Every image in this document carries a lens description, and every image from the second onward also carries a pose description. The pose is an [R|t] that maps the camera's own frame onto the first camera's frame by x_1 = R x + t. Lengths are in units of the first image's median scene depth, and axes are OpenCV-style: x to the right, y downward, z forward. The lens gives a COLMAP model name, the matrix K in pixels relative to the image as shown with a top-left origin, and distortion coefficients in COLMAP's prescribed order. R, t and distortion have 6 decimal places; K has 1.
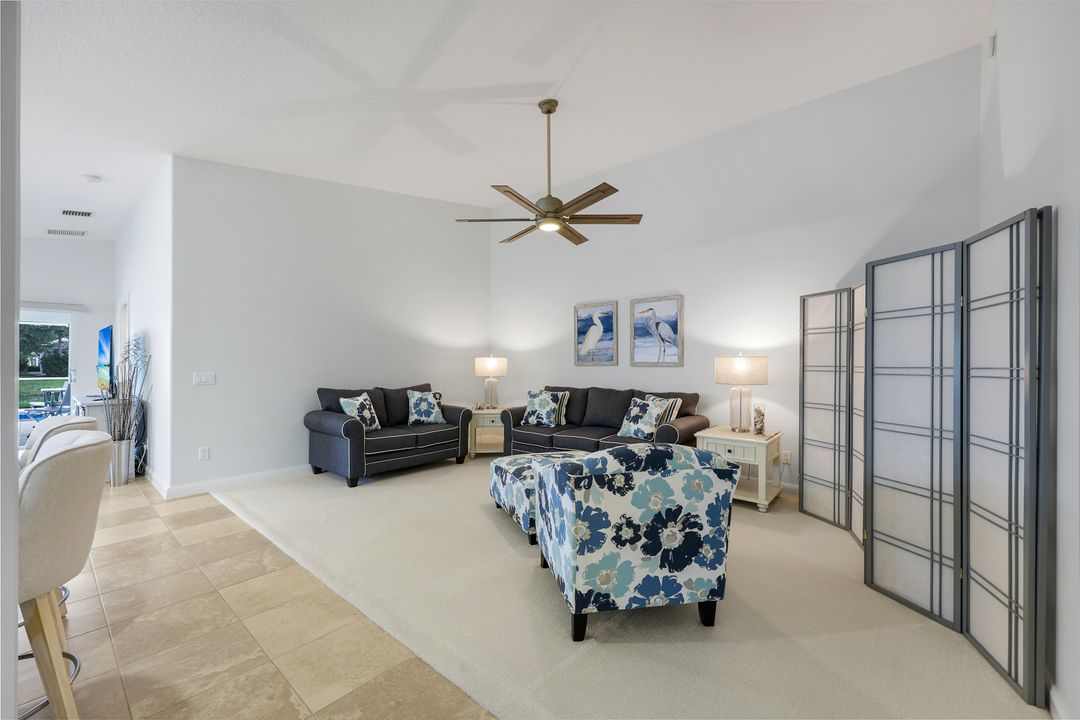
lens RADIAL K [[437.2, 0, 542.9], [0, 437.2, 359.7], [0, 0, 1]] dist [-0.000673, -0.002274]
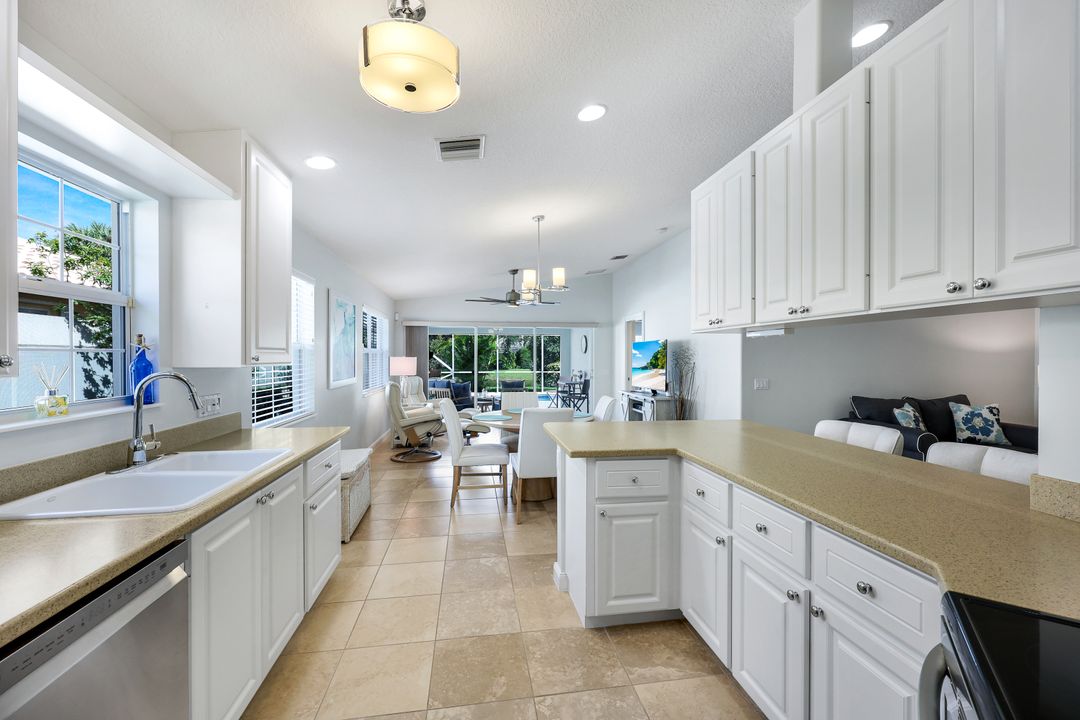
lens RADIAL K [[437.2, 0, 536.8], [0, 437.2, 357.9], [0, 0, 1]] dist [-0.000673, -0.002274]
pose [[0.749927, -0.001055, -0.661519, -0.369433], [0.005090, 0.999978, 0.004175, -0.029669], [0.661501, -0.006498, 0.749916, -0.226261]]
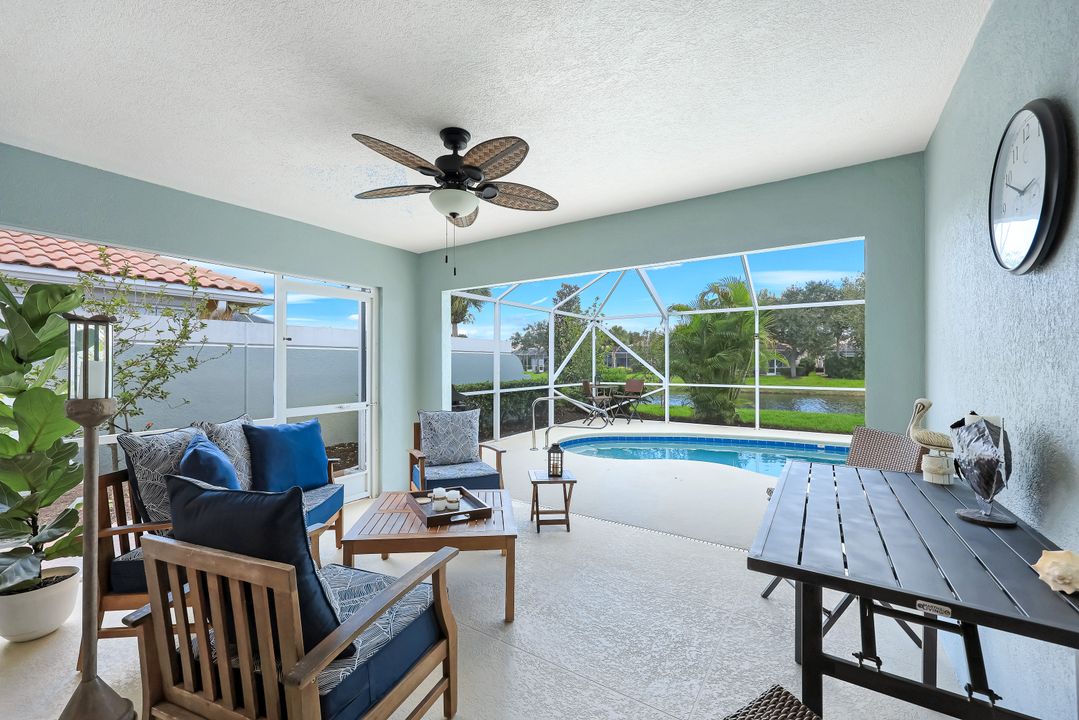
lens RADIAL K [[432.6, 0, 534.8], [0, 432.6, 365.2], [0, 0, 1]] dist [-0.000735, -0.000034]
pose [[0.121958, -0.000910, -0.992535, -1.517632], [0.010807, 0.999942, 0.000411, 0.008947], [0.992476, -0.010776, 0.121960, 1.356939]]
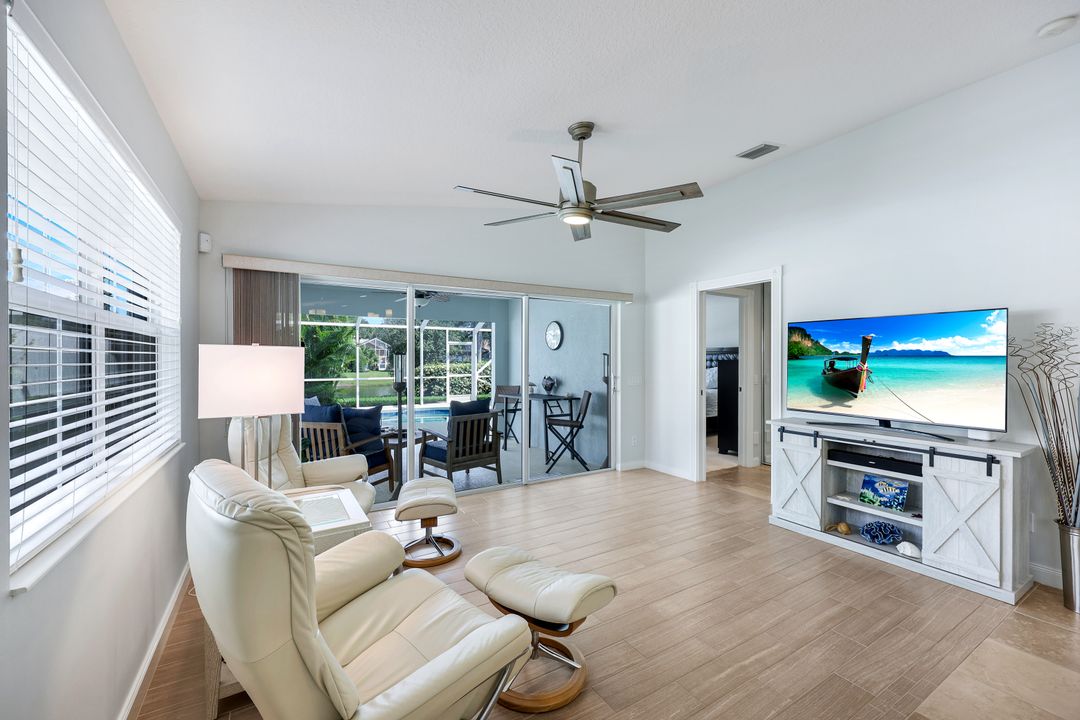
lens RADIAL K [[437.2, 0, 542.6], [0, 437.2, 361.6], [0, 0, 1]] dist [-0.000673, -0.002274]
pose [[0.943502, -0.000898, -0.331365, -1.212139], [0.004301, 0.999945, 0.009536, -0.018699], [0.331338, -0.010422, 0.943455, 0.246101]]
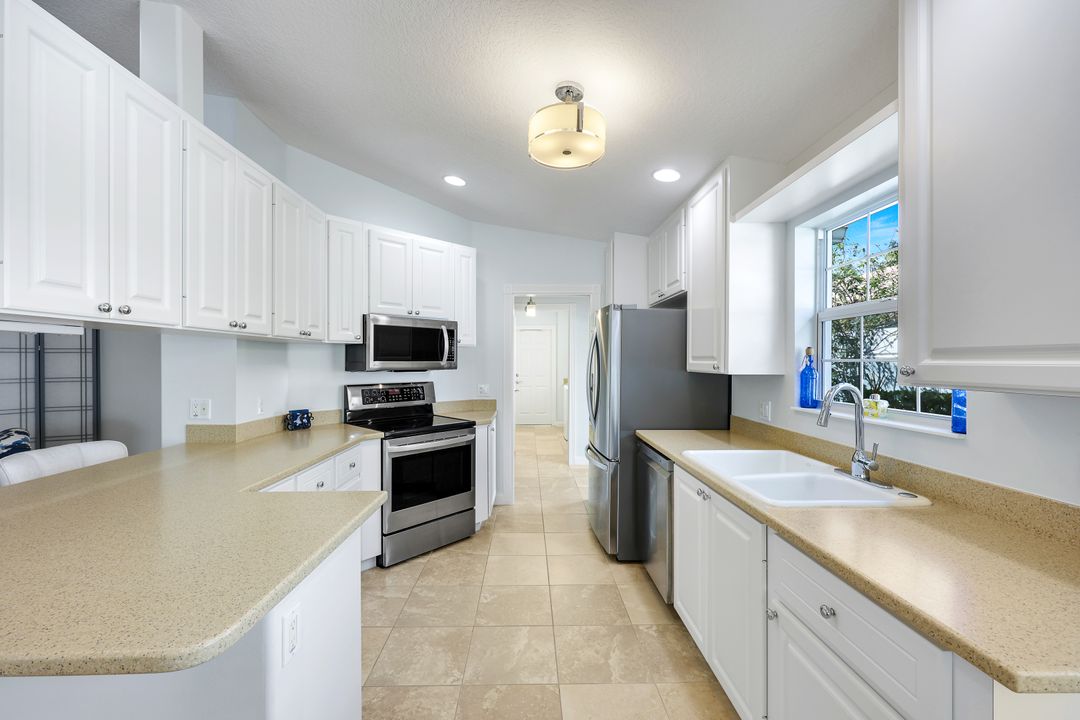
lens RADIAL K [[437.2, 0, 536.2], [0, 437.2, 361.5], [0, 0, 1]] dist [-0.000673, -0.002274]
pose [[-0.652649, -0.004168, 0.757649, -0.916453], [-0.007383, 0.999972, -0.000859, -0.032706], [-0.757624, -0.006154, -0.652662, 0.221509]]
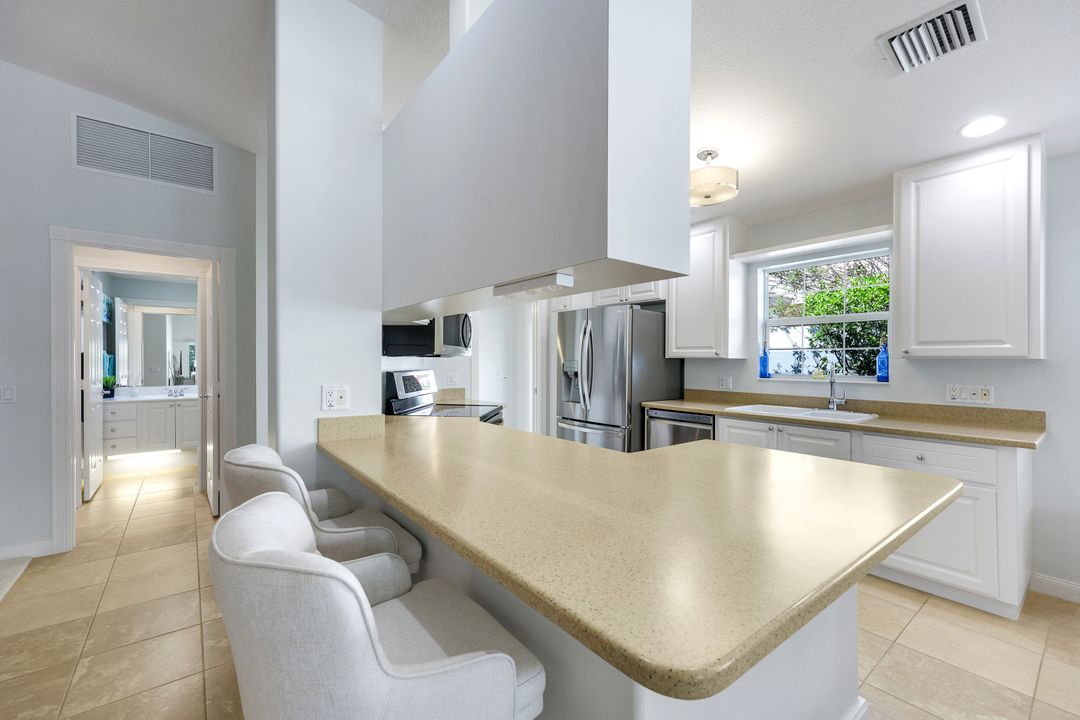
lens RADIAL K [[448.3, 0, 537.1], [0, 448.3, 361.6], [0, 0, 1]] dist [0.007437, -0.000004]
pose [[-0.977840, -0.011260, 0.209053, -0.549498], [-0.012240, 0.999919, -0.003397, -0.009401], [-0.208997, -0.005881, -0.977898, 0.540693]]
